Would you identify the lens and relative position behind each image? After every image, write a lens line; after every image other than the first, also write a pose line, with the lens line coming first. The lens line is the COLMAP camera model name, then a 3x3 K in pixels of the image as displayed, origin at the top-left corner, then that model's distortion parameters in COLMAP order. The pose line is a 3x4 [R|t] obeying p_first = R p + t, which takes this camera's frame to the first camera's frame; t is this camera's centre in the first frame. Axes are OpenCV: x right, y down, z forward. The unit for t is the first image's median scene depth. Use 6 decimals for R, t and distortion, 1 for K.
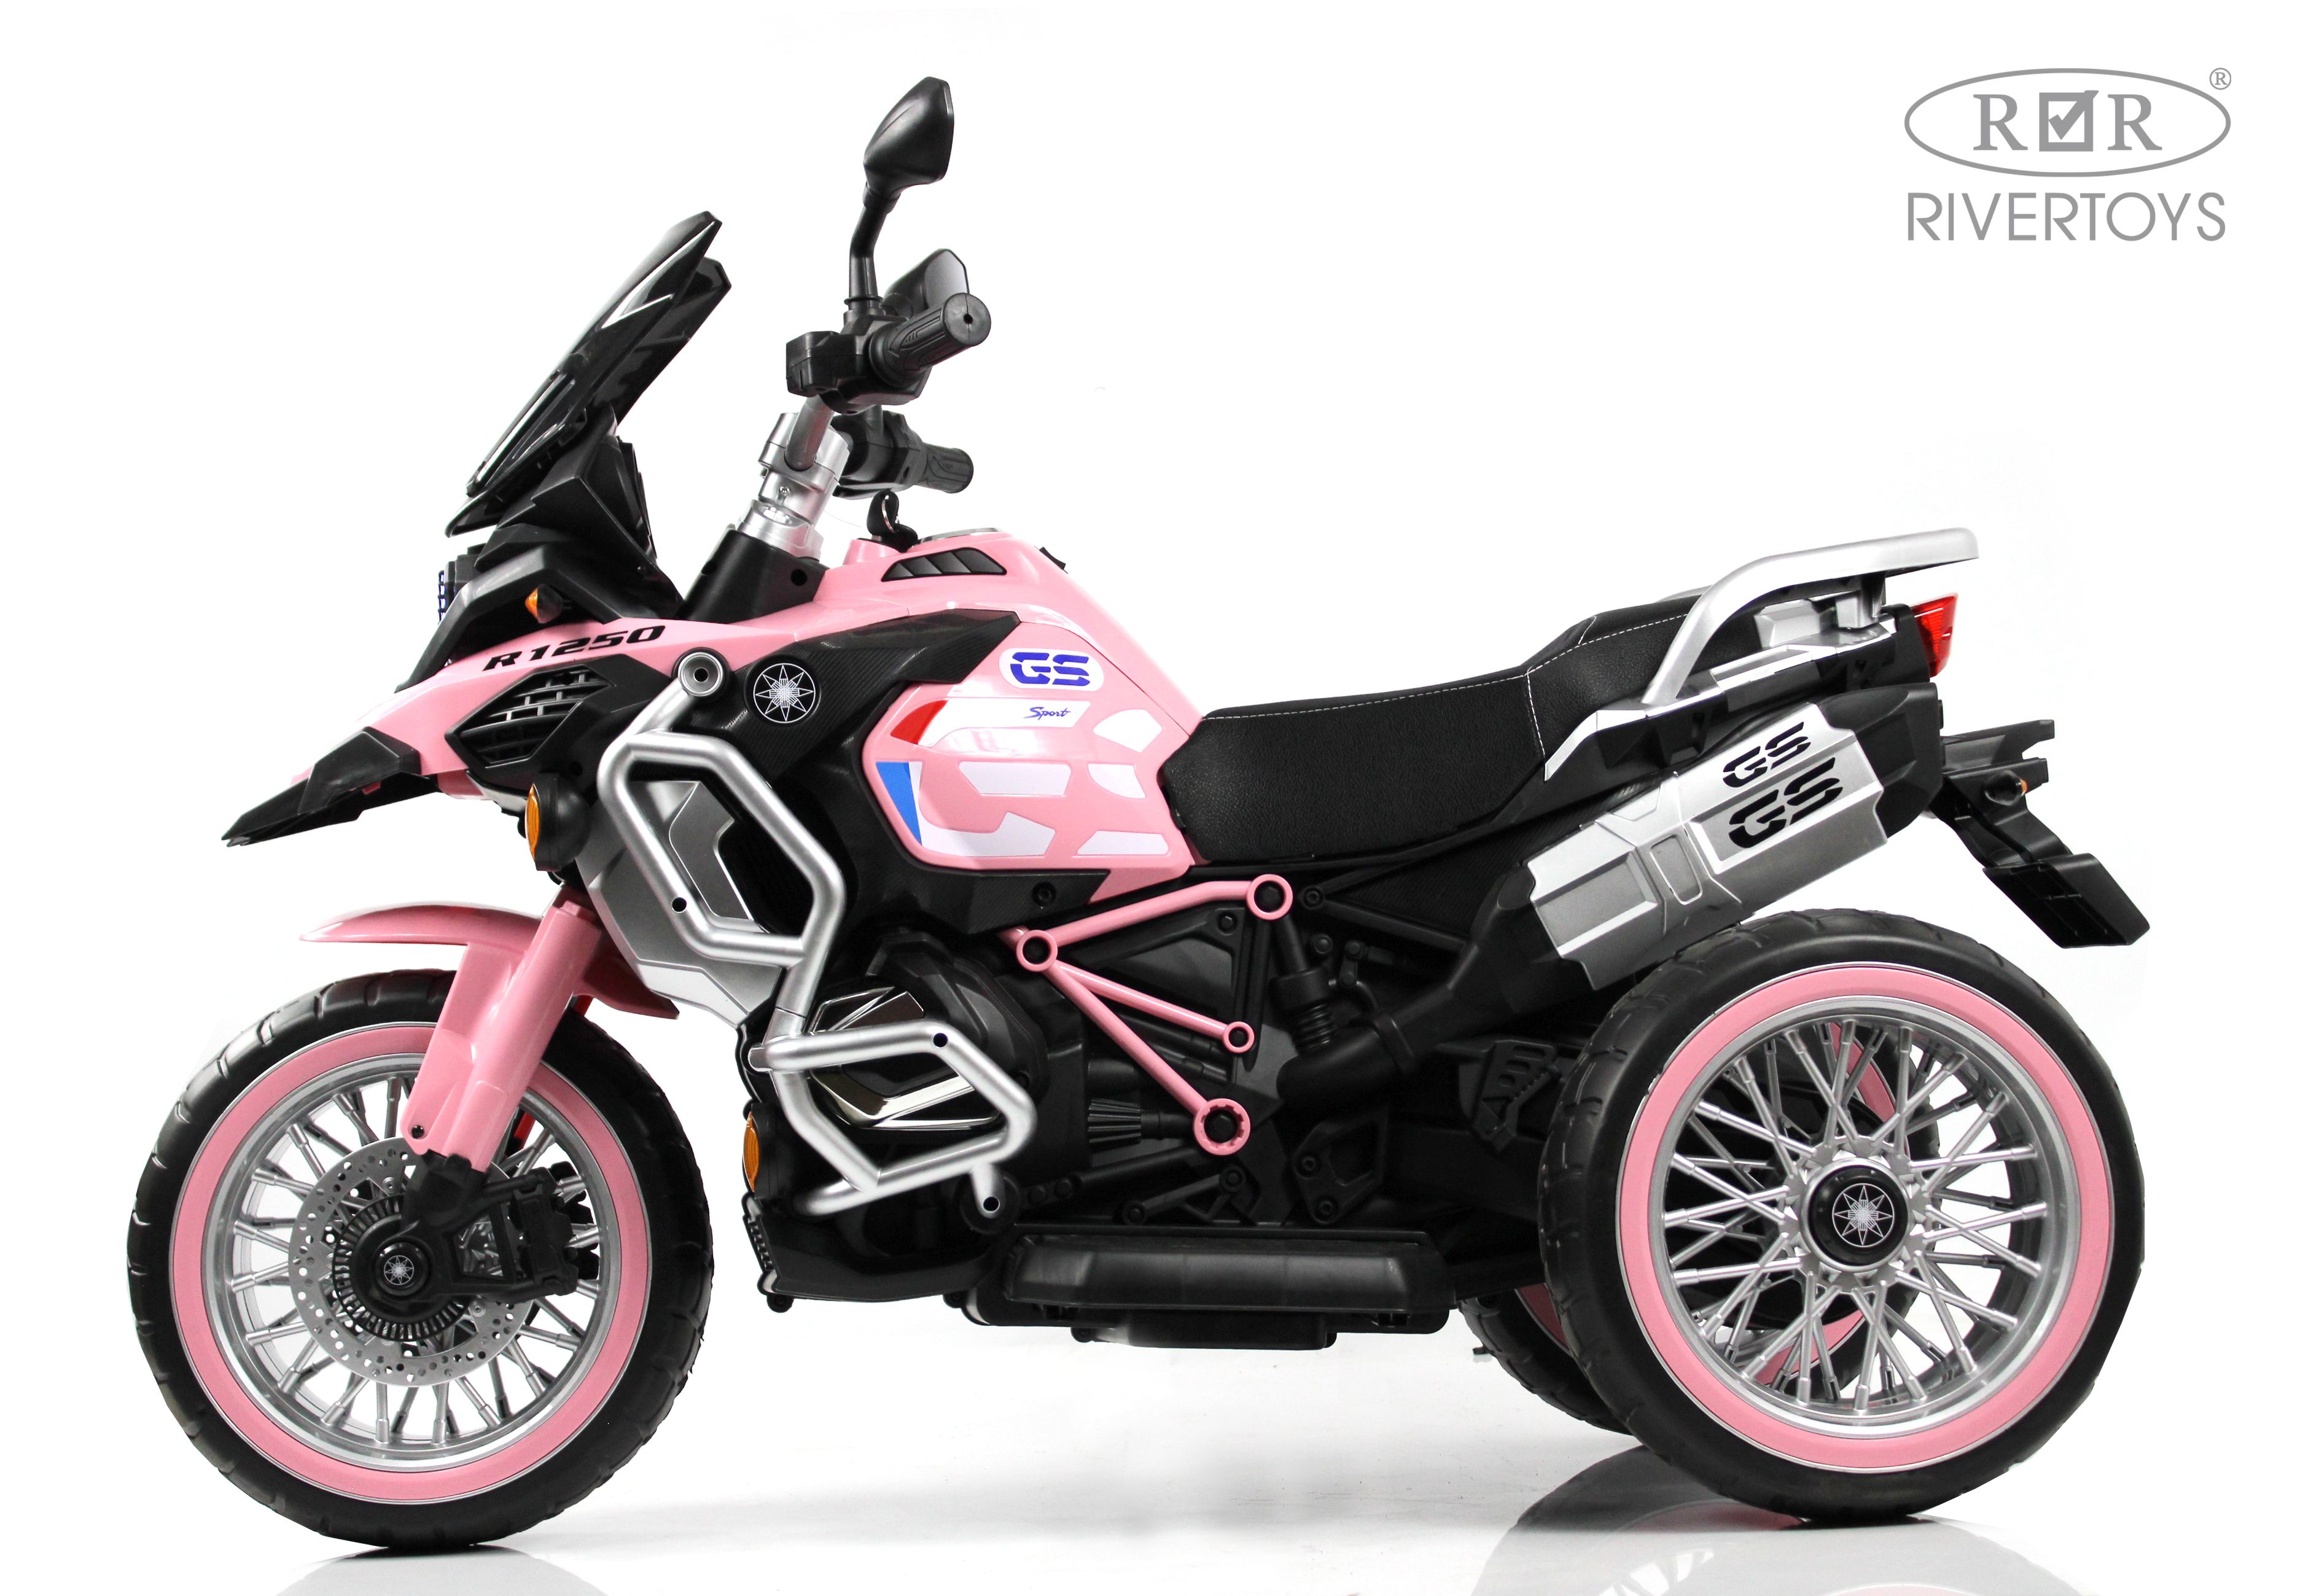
lens RADIAL K [[4146.5, 0, 1155.5], [0, 4146.5, 798.0], [0, 0, 1]] dist [0.004423, 0.024105]
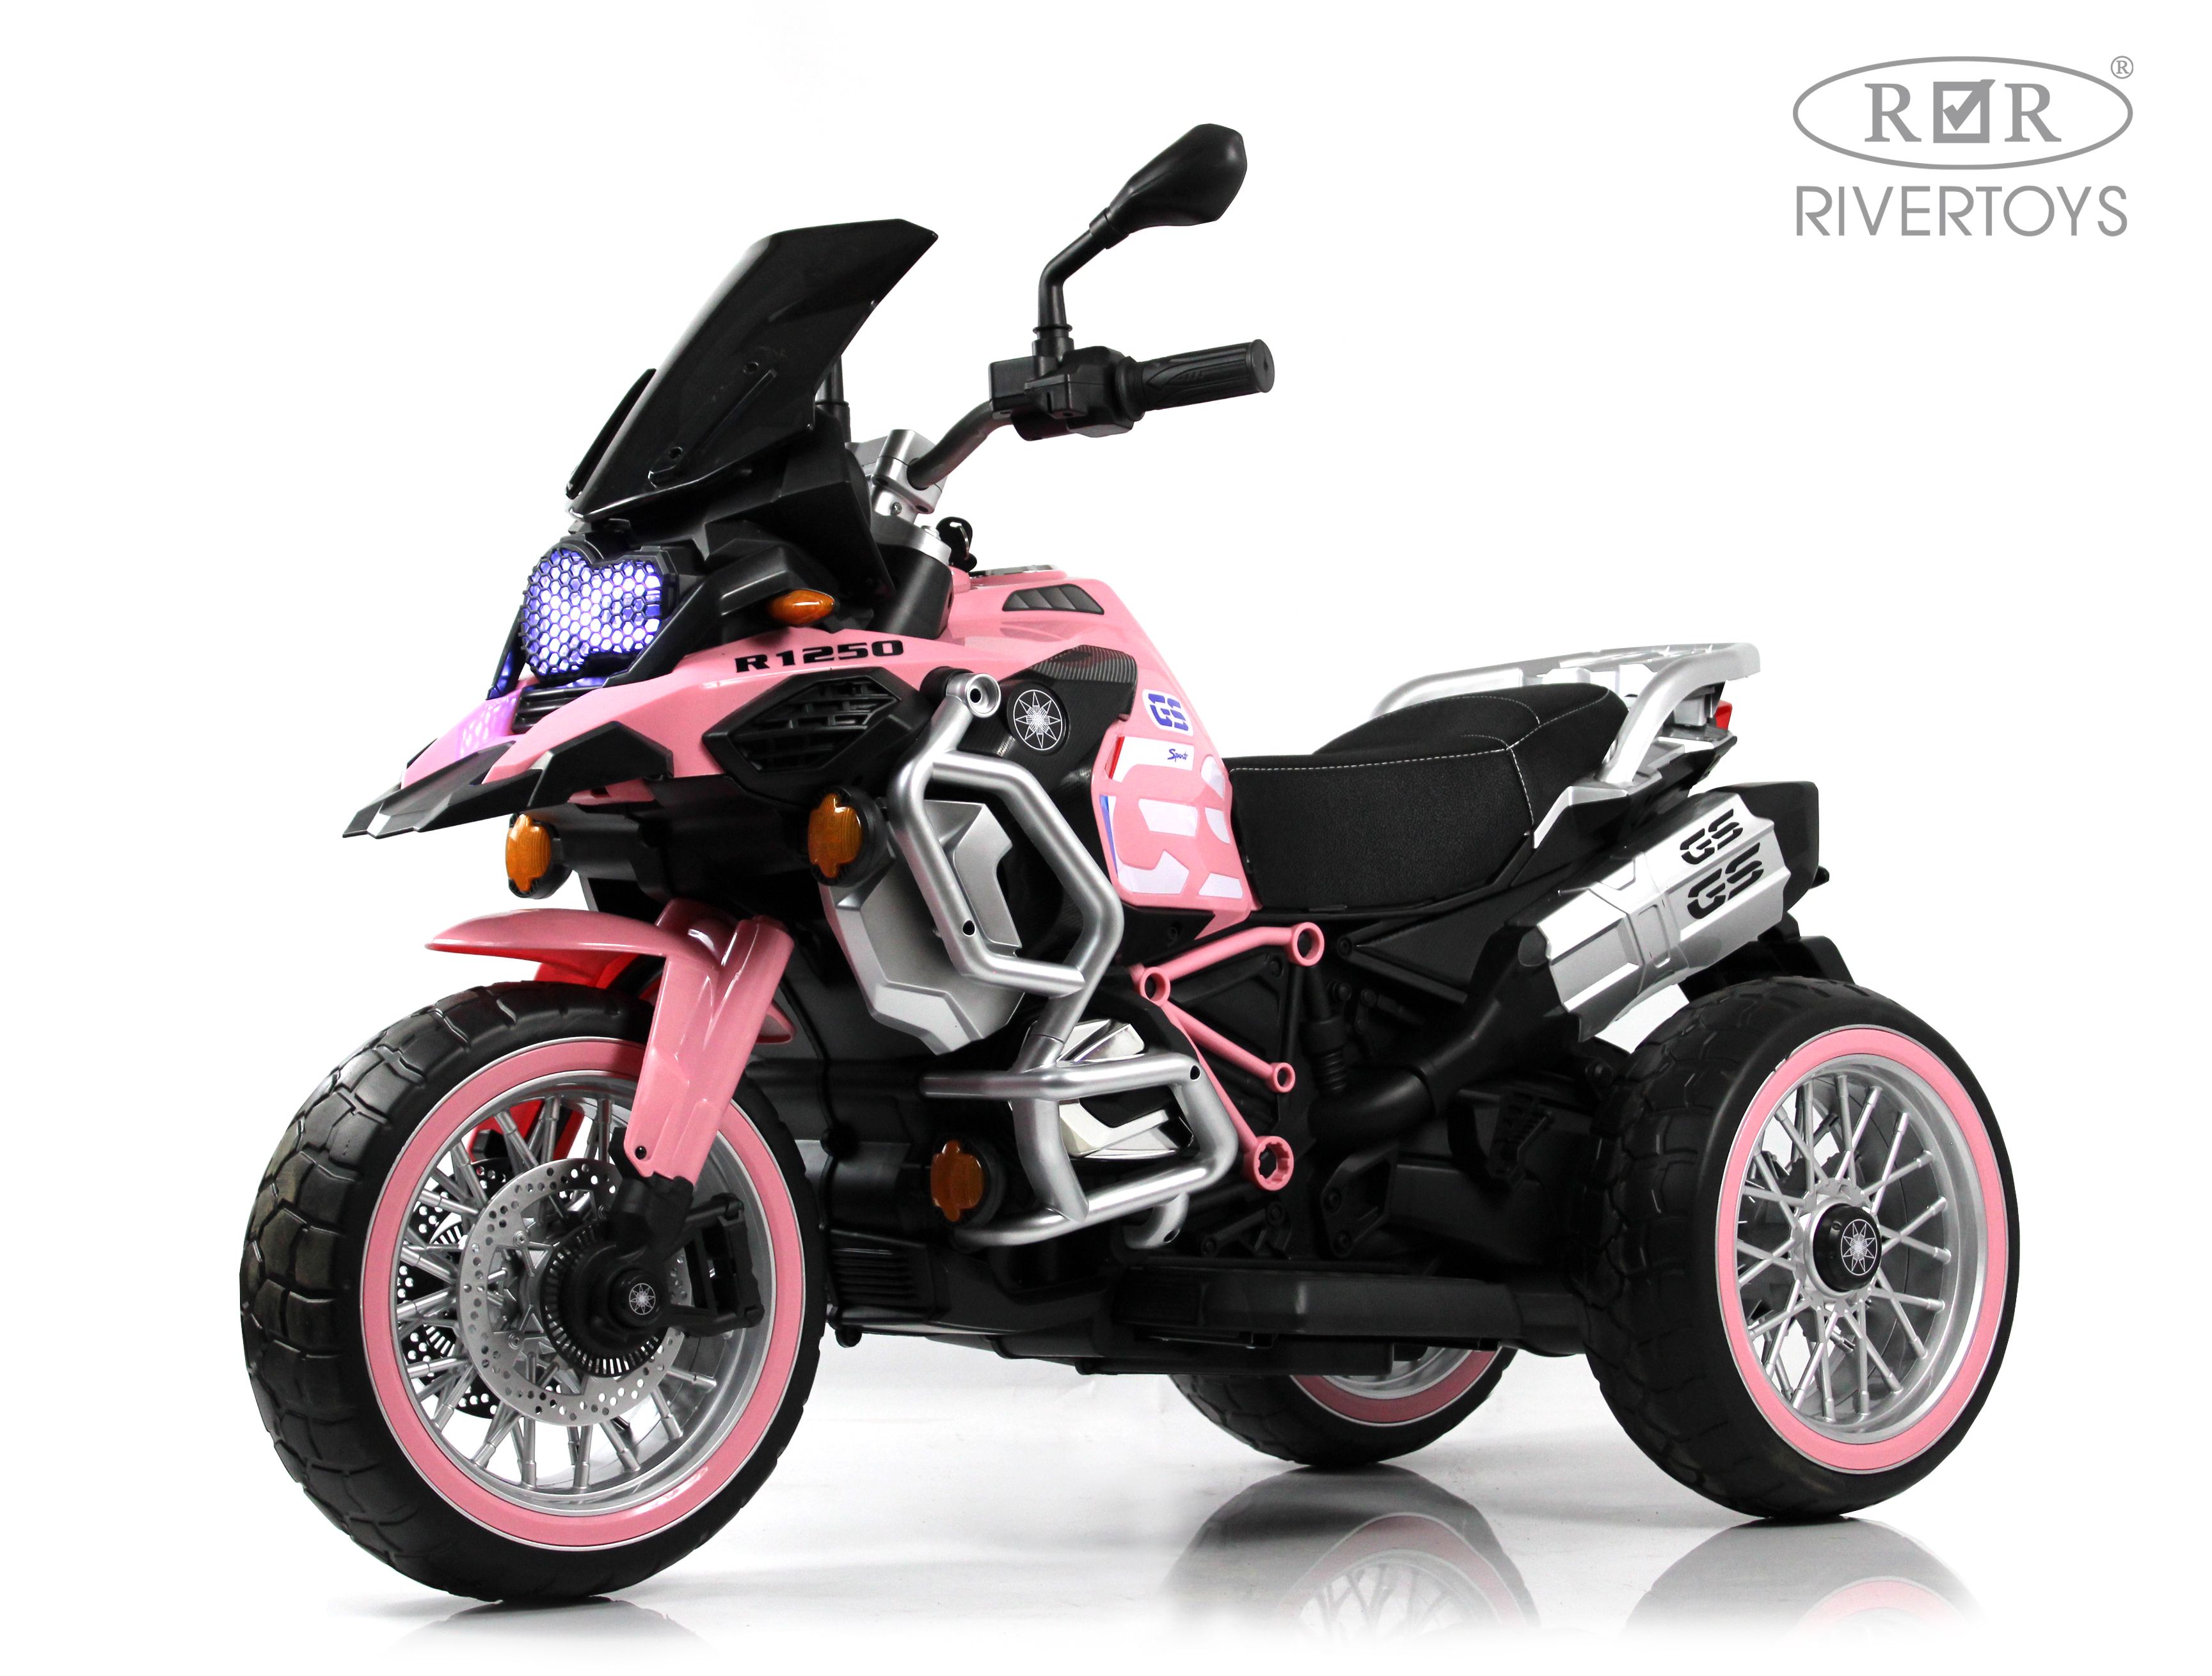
lens RADIAL K [[4675.3, 0, 1106.0], [0, 4675.3, 838.0], [0, 0, 1]] dist [0.060989, 0.220517]
pose [[0.813717, 0.057184, 0.578441, -0.711288], [-0.054523, 0.998270, -0.021987, 0.026406], [-0.578698, -0.013647, 0.815428, 0.070505]]
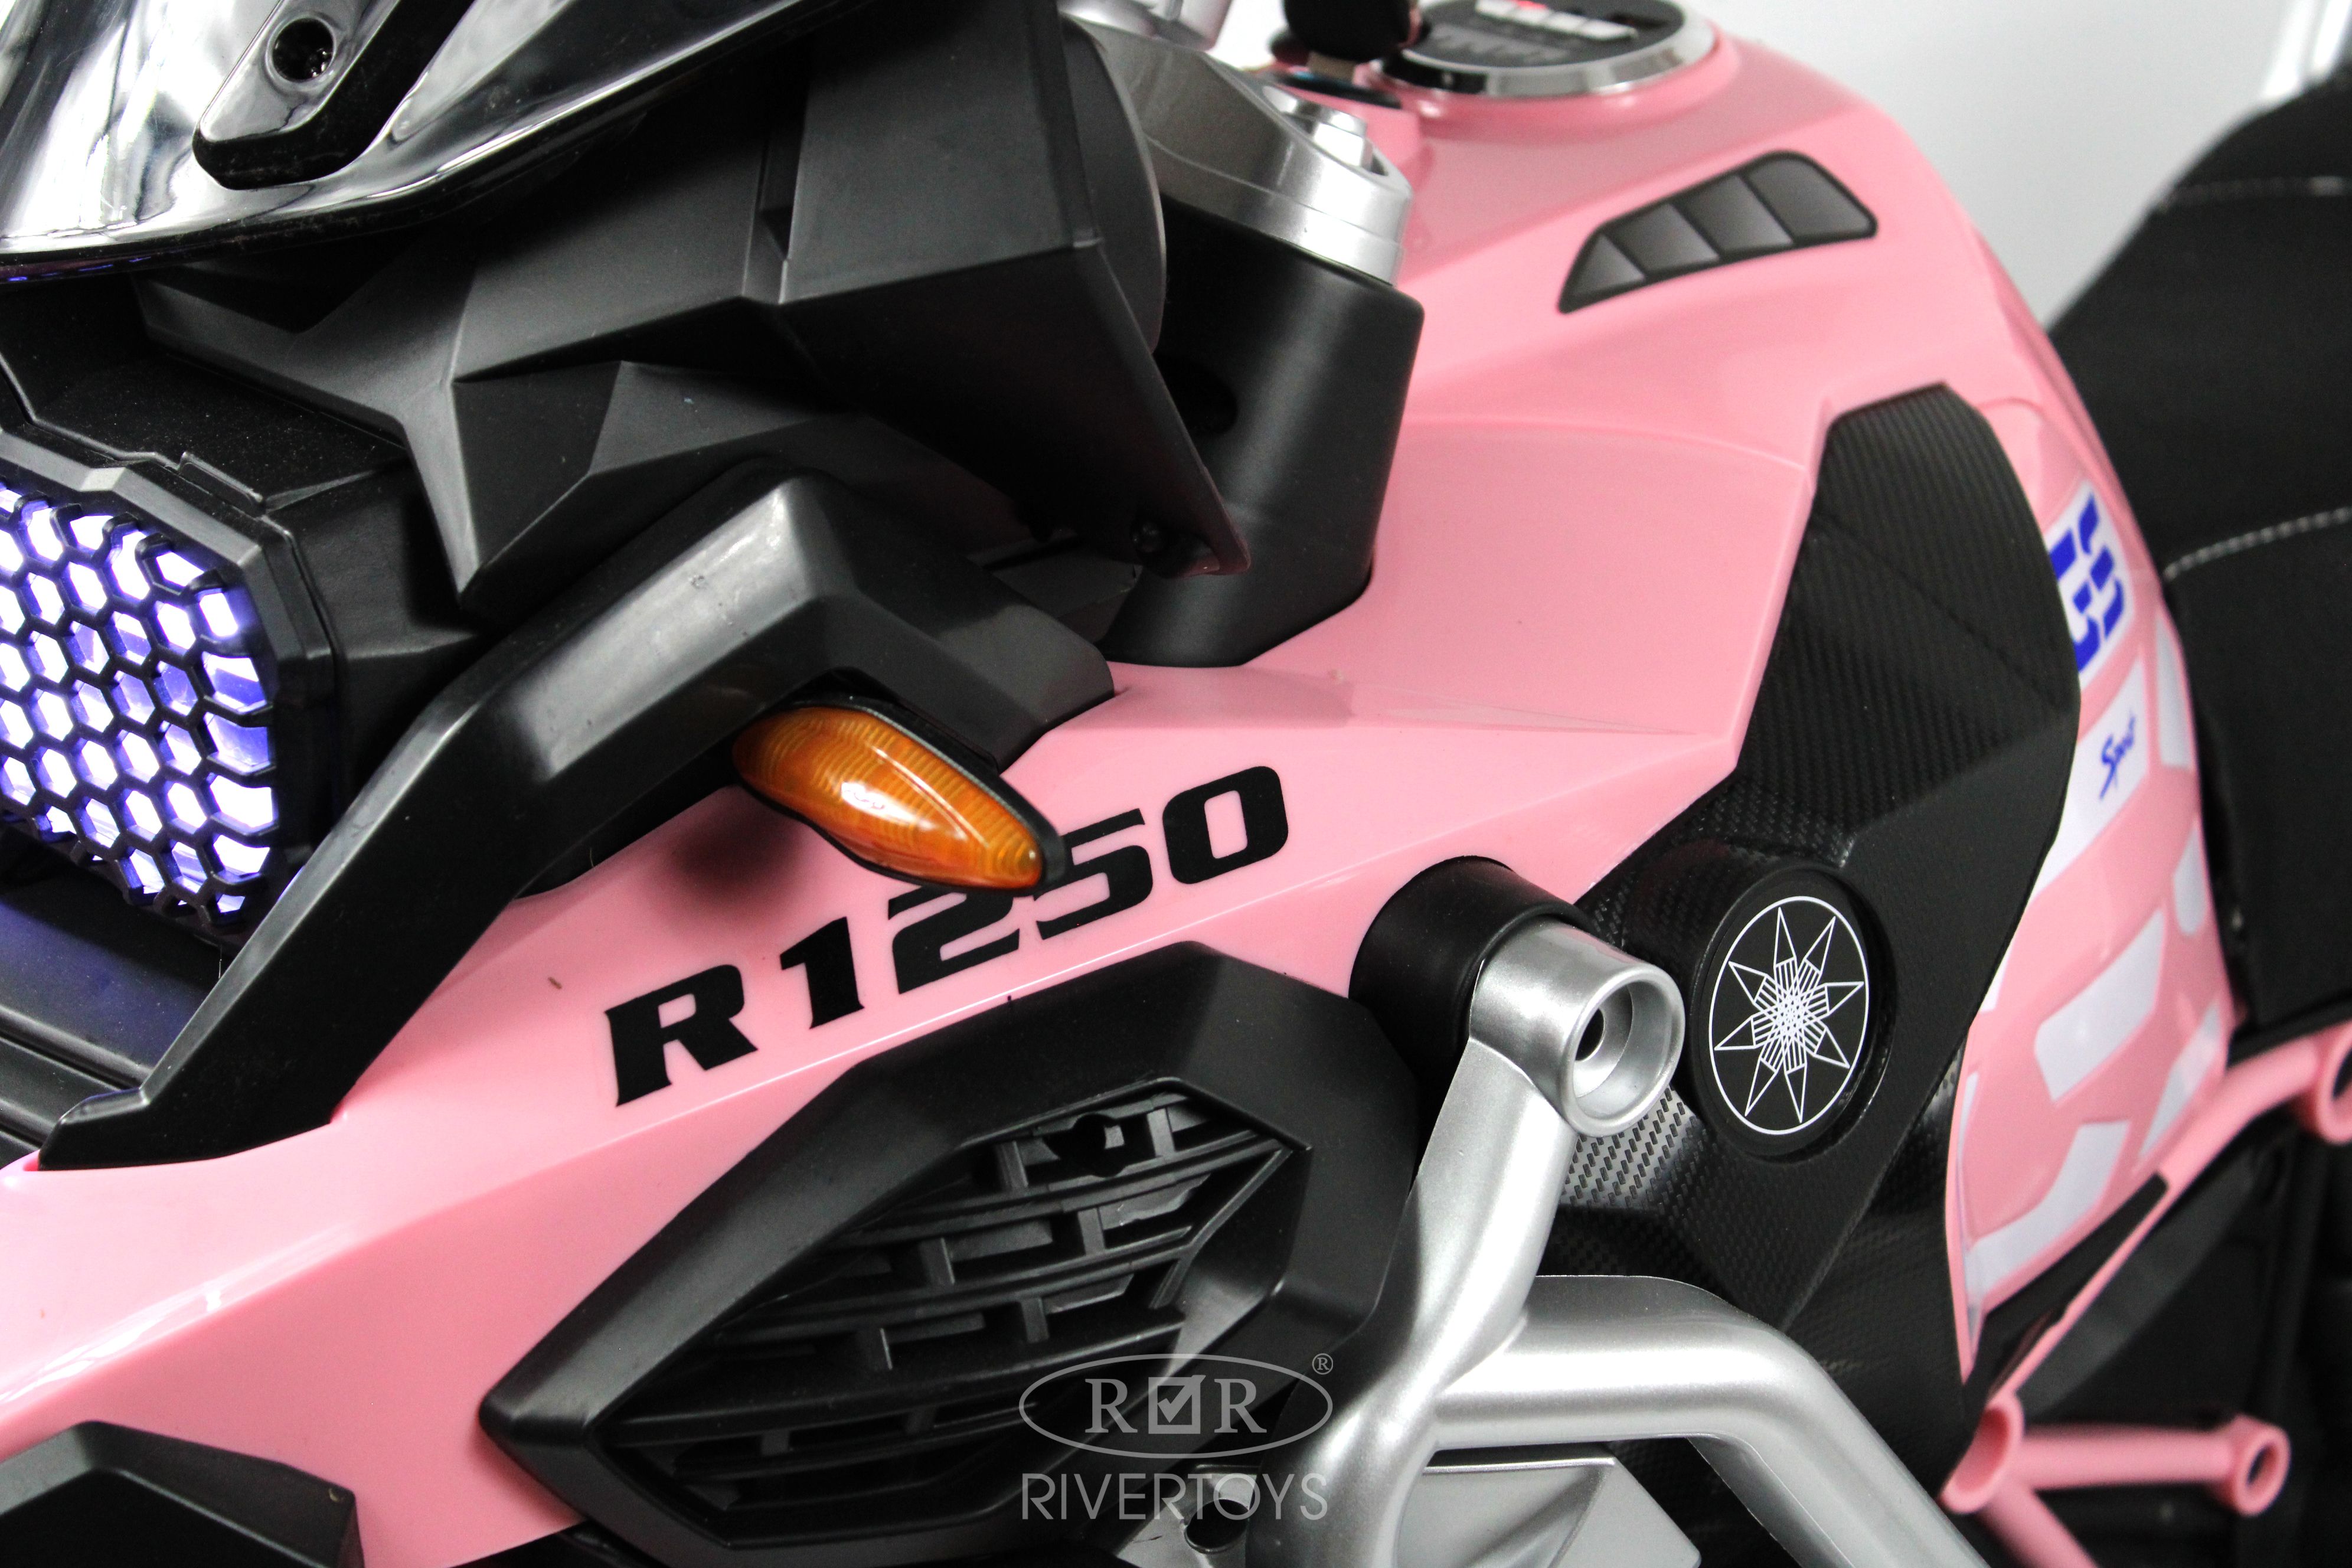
lens RADIAL K [[4768.0, 0, 1176.0], [0, 4768.0, 784.0], [0, 0, 1]] dist [0.043099, 0.087890]
pose [[0.786561, -0.181030, 0.590381, -0.285460], [-0.069324, 0.924133, 0.375729, -0.144015], [-0.613609, -0.336462, 0.714337, 0.800598]]
